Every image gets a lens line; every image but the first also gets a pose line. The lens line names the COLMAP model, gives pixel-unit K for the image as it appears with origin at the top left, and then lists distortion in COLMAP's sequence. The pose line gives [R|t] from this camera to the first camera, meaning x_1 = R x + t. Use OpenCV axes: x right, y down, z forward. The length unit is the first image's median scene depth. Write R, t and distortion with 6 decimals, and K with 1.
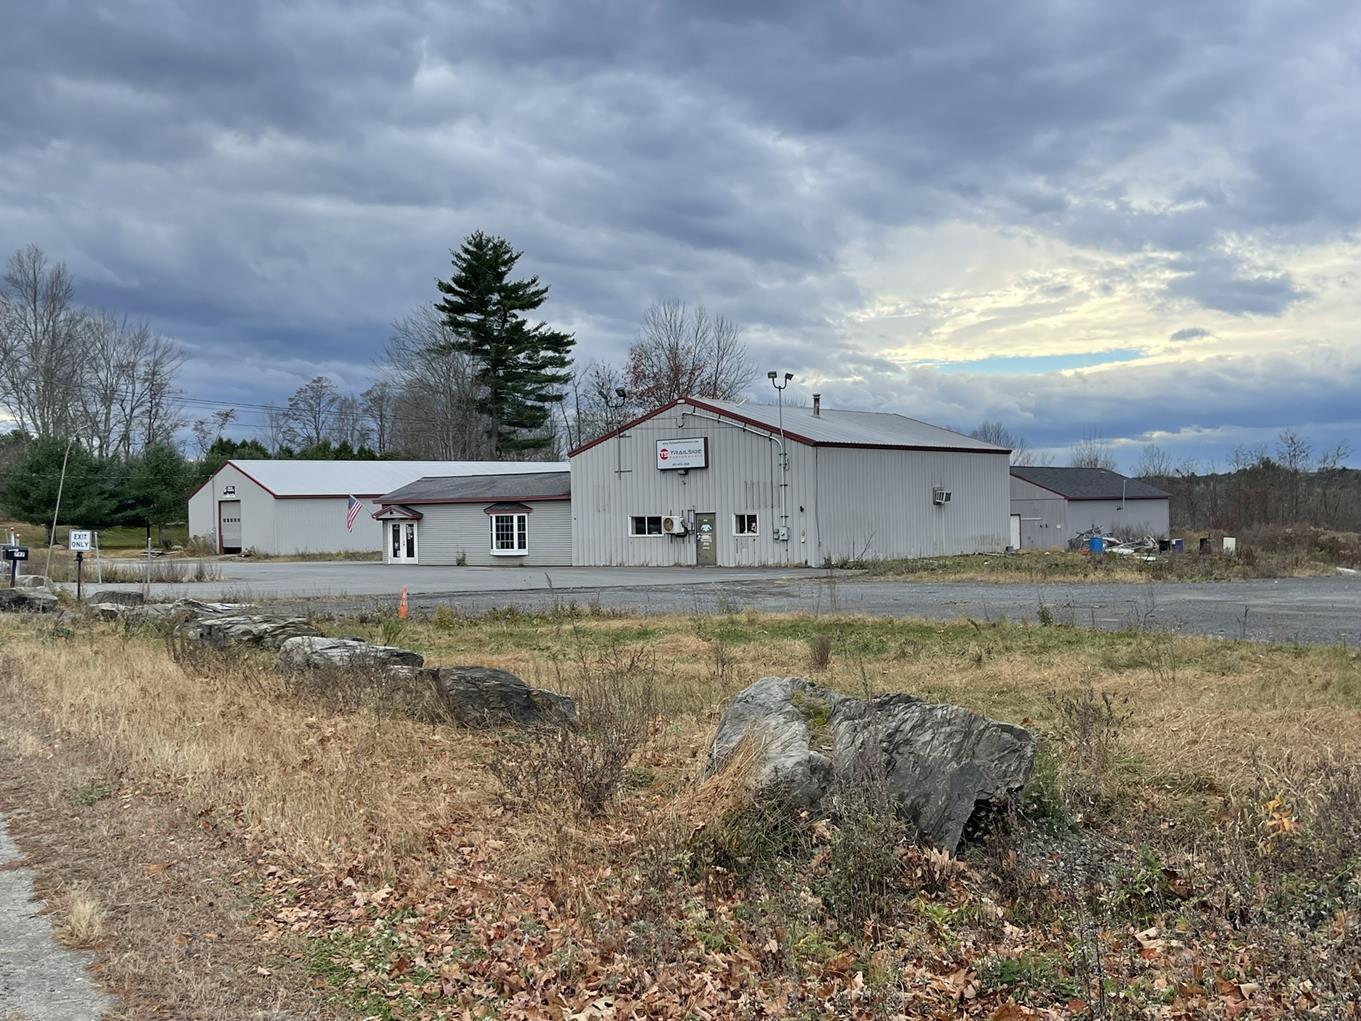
lens RADIAL K [[1432.4, 0, 681.4], [0, 1432.4, 510.9], [0, 0, 1]] dist [0.009252, 0.000000]
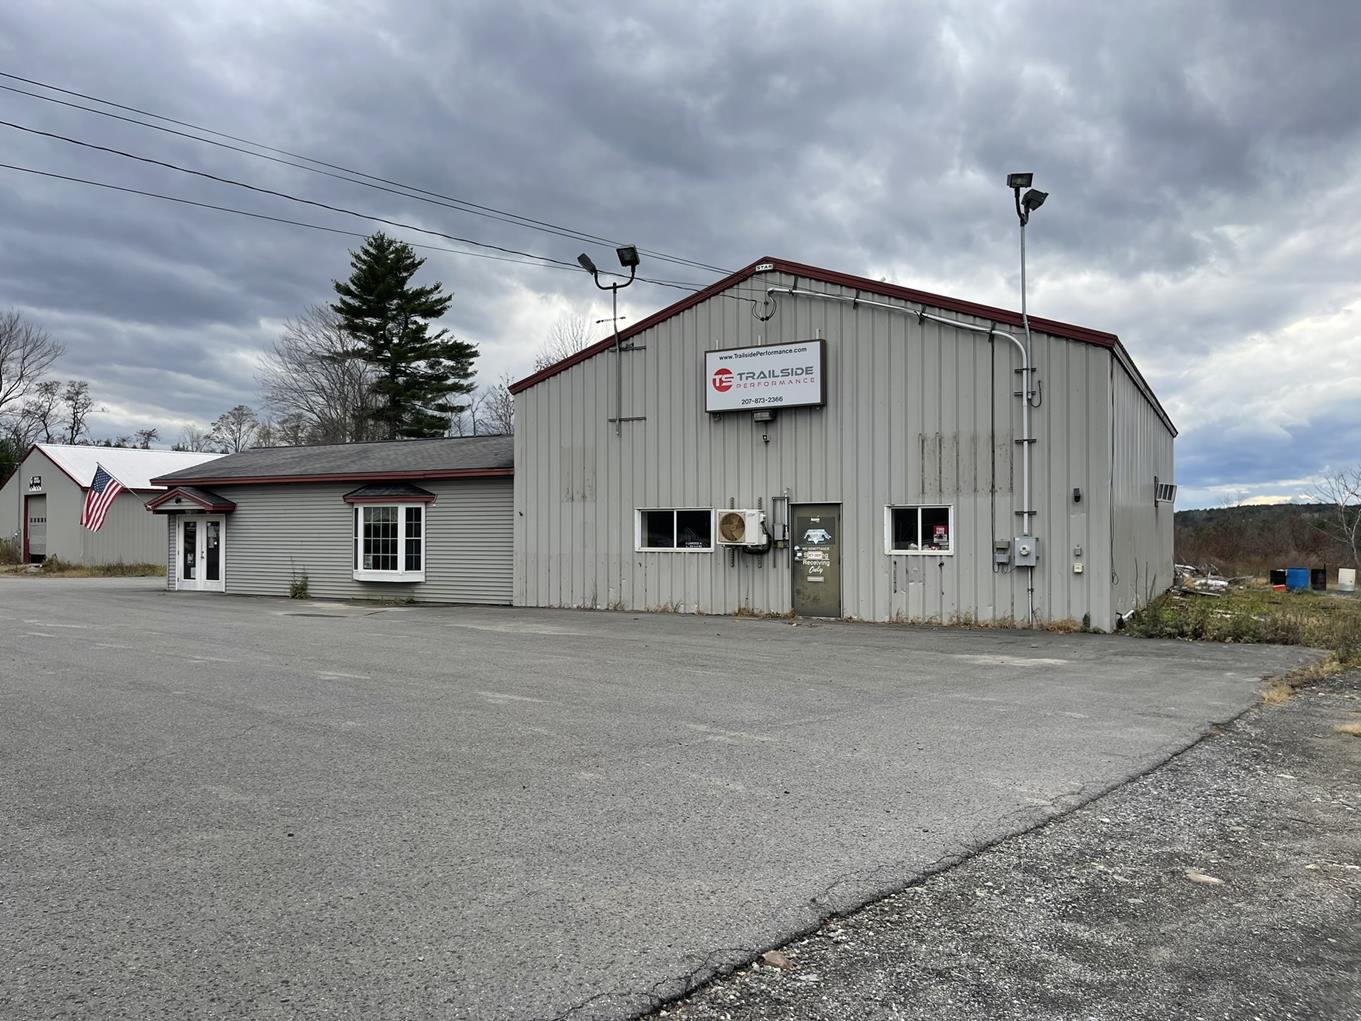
lens RADIAL K [[979.0, 0, 673.0], [0, 979.0, 536.2], [0, 0, 1]] dist [0.007133, -0.005465]
pose [[0.989761, 0.022705, 0.140918, -0.063376], [-0.022776, 0.999740, -0.001104, 0.011372], [-0.140907, -0.002117, 0.990021, 0.589073]]
